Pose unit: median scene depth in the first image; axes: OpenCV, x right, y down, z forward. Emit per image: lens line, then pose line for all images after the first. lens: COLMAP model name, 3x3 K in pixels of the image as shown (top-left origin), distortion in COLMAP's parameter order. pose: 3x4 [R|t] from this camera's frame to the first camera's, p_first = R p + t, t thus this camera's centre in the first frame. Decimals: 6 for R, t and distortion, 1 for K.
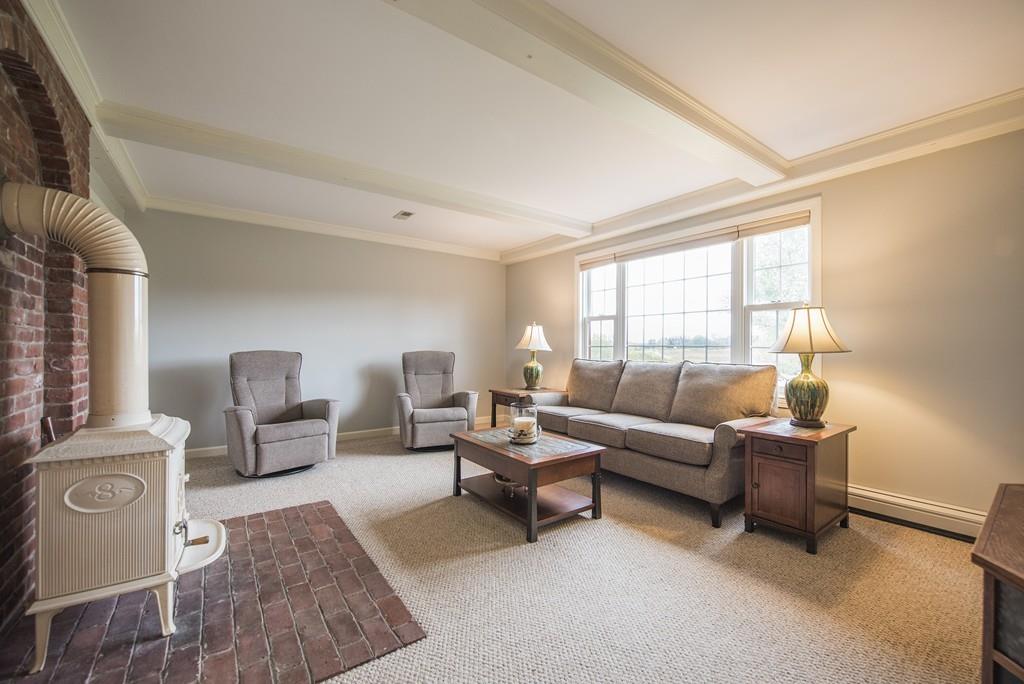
lens RADIAL K [[412.8, 0, 510.4], [0, 412.8, 341.1], [0, 0, 1]] dist [-0.003827, -0.000509]
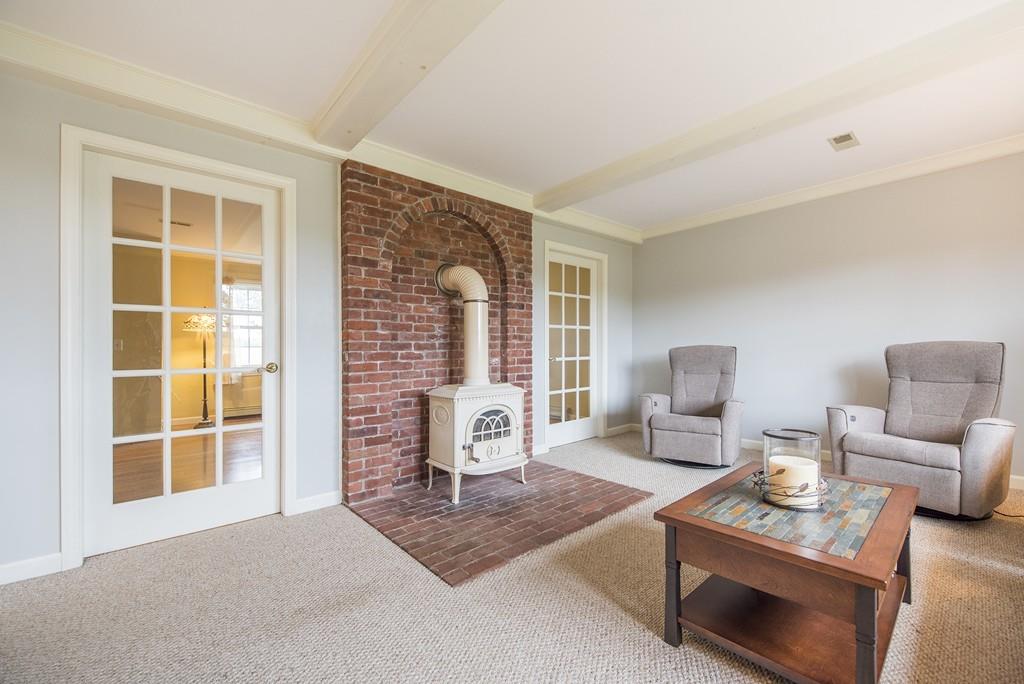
lens RADIAL K [[412.8, 0, 512.4], [0, 412.8, 350.2], [0, 0, 1]] dist [-0.003827, -0.000509]
pose [[0.111907, -0.005040, -0.993706, 0.549627], [0.026788, 0.999639, -0.002053, 0.034642], [0.993358, -0.026389, 0.112002, 0.599933]]
